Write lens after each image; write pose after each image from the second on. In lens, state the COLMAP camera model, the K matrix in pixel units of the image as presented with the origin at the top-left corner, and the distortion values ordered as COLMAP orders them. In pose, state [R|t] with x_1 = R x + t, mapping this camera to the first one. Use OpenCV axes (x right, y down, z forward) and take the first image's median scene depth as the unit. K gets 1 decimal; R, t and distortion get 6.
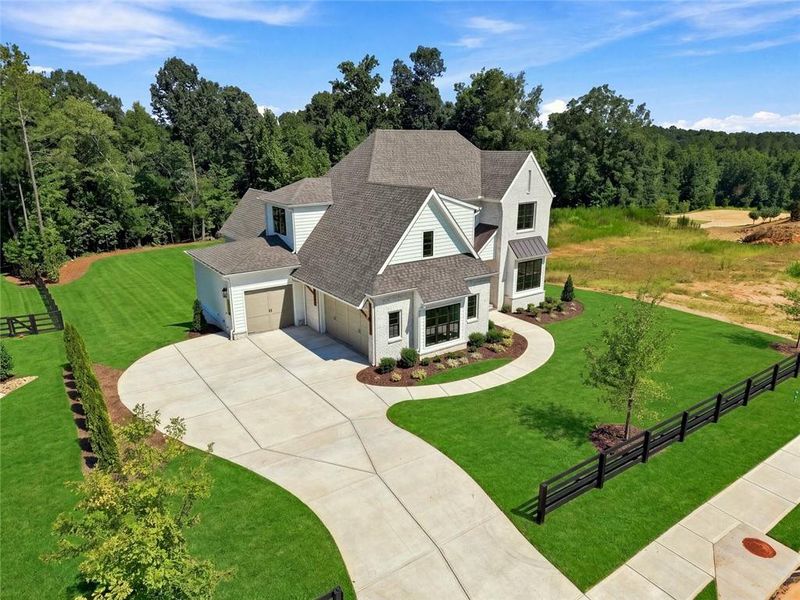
lens RADIAL K [[532.7, 0, 400.0], [0, 532.7, 300.0], [0, 0, 1]] dist [0.139801, -0.160993]
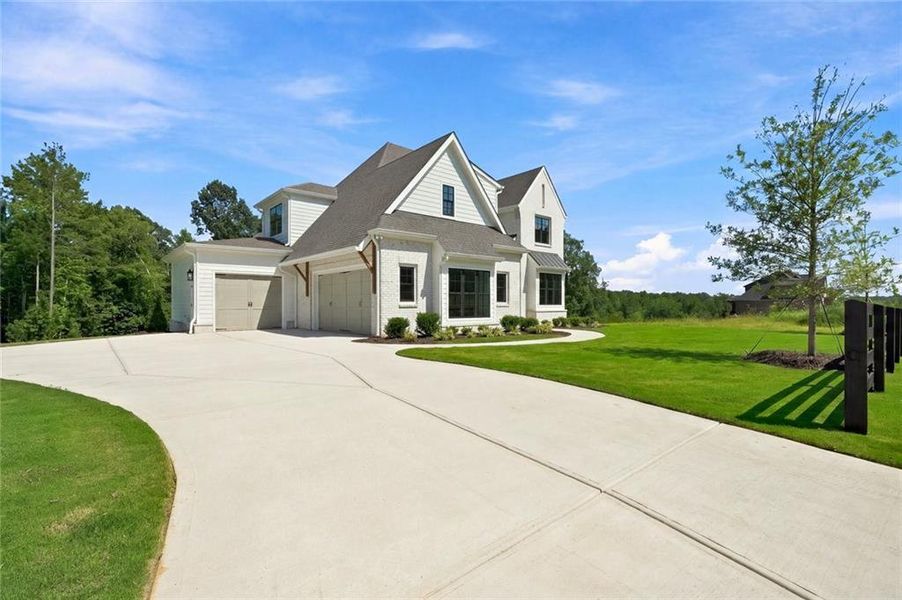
lens RADIAL K [[411.7, 0, 453.8], [0, 411.7, 319.9], [0, 0, 1]] dist [0.000446, -0.000436]
pose [[0.993705, 0.000431, 0.112028, -0.008902], [0.028494, 0.966134, -0.256462, 0.213130], [-0.108345, 0.258040, 0.960040, 0.396761]]
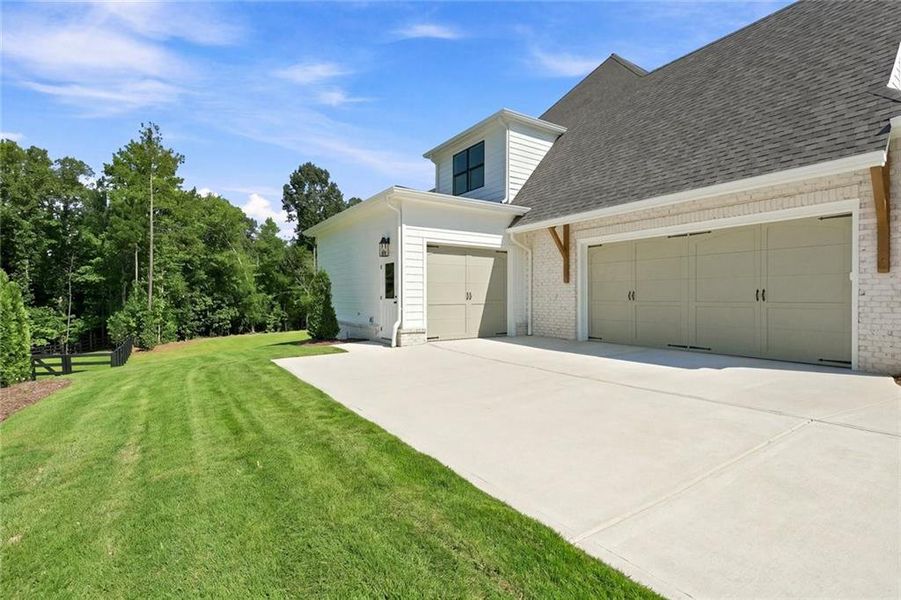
lens RADIAL K [[411.1, 0, 447.0], [0, 411.1, 306.3], [0, 0, 1]] dist [0.012046, -0.000506]
pose [[0.999702, 0.006760, -0.023468, -0.258663], [-0.012848, 0.962774, -0.270000, 0.131900], [0.020769, 0.270221, 0.962574, 0.664166]]
